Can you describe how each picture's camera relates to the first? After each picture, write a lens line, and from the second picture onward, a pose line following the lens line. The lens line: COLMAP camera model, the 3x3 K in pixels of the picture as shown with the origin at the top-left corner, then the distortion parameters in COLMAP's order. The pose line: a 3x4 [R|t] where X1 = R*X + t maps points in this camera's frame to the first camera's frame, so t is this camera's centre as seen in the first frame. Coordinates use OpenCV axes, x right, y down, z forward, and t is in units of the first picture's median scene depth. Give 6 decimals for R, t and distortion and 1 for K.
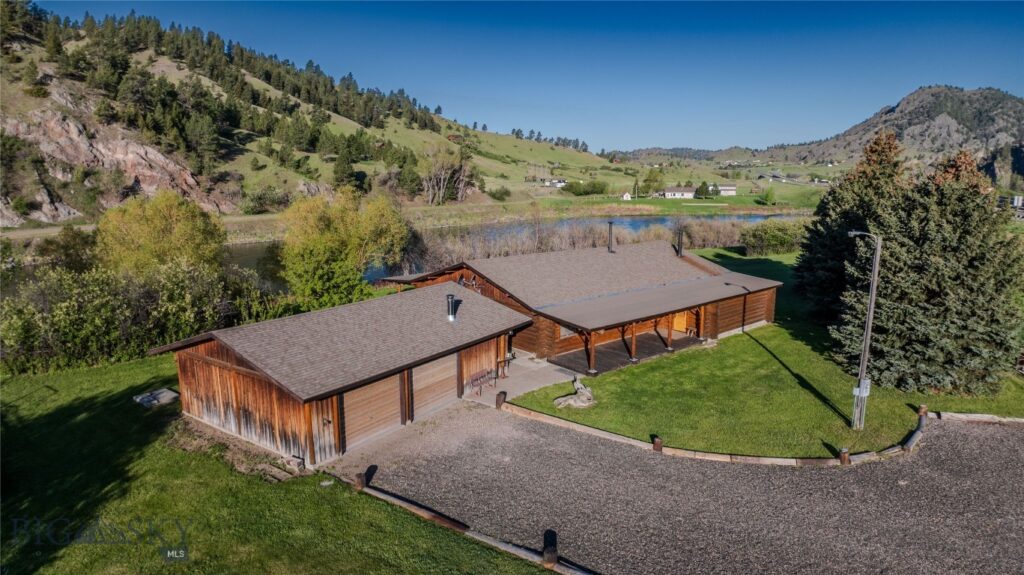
lens RADIAL K [[644.5, 0, 509.5], [0, 644.5, 309.3], [0, 0, 1]] dist [-0.150244, 0.001472]
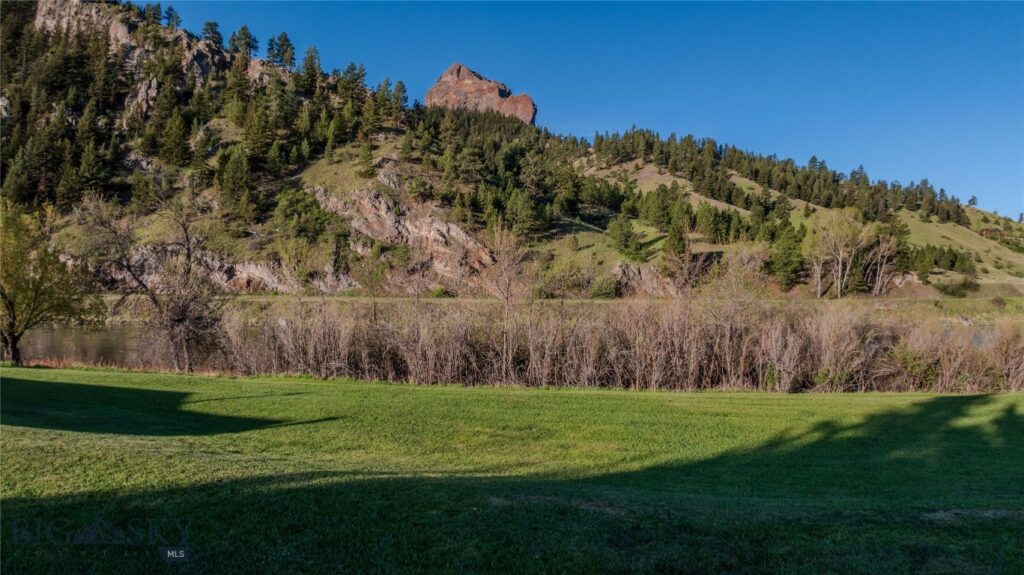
lens RADIAL K [[632.6, 0, 532.6], [0, 632.6, 290.7], [0, 0, 1]] dist [-0.096927, -0.020343]
pose [[0.664061, -0.013980, -0.747548, 0.279368], [-0.149337, 0.977199, -0.150934, -0.038457], [0.732613, 0.211866, 0.646832, 0.551753]]
